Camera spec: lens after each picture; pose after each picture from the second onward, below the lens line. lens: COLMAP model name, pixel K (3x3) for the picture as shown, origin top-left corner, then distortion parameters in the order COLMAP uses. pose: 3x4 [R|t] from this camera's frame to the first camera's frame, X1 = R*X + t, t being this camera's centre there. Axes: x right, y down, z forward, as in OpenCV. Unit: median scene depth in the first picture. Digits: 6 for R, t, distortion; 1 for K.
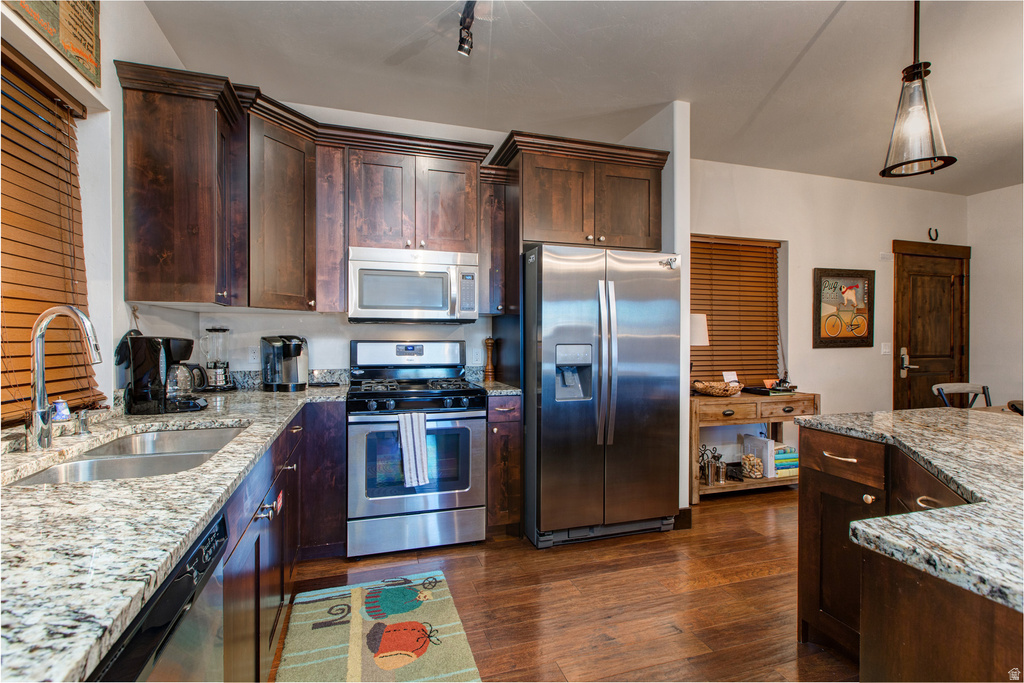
lens RADIAL K [[453.7, 0, 512.0], [0, 453.7, 341.5], [0, 0, 1]] dist [-0.000571, -0.000224]
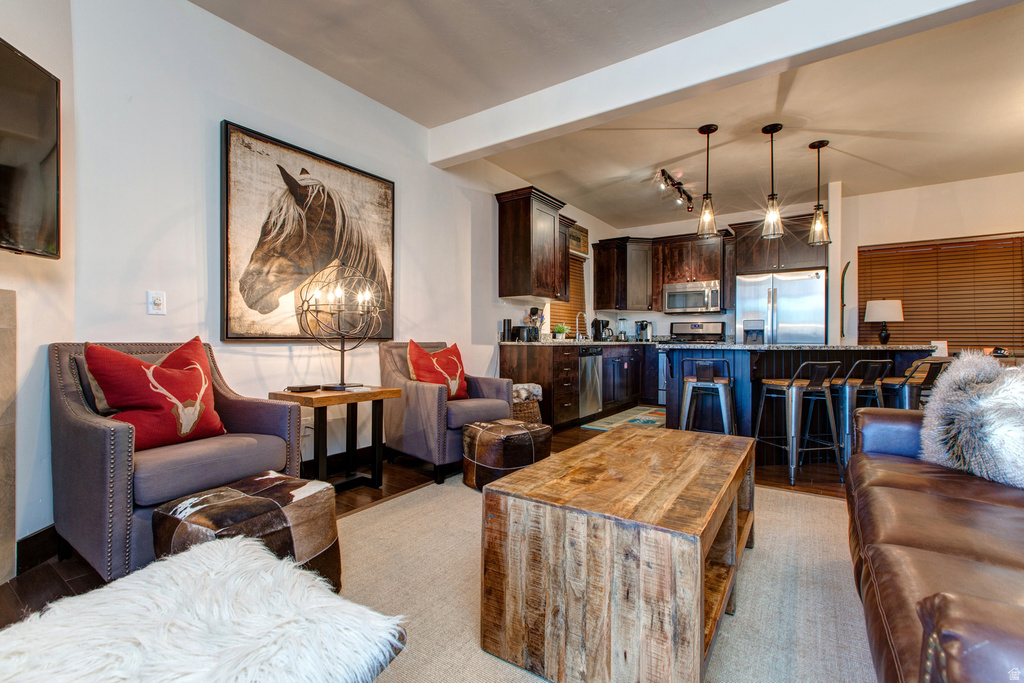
lens RADIAL K [[453.7, 0, 512.0], [0, 453.7, 341.5], [0, 0, 1]] dist [-0.000571, -0.000224]
pose [[0.603239, 0.004748, -0.797546, 1.210817], [-0.007606, 0.999971, 0.000200, 0.120201], [0.797524, 0.005946, 0.603258, -1.252233]]
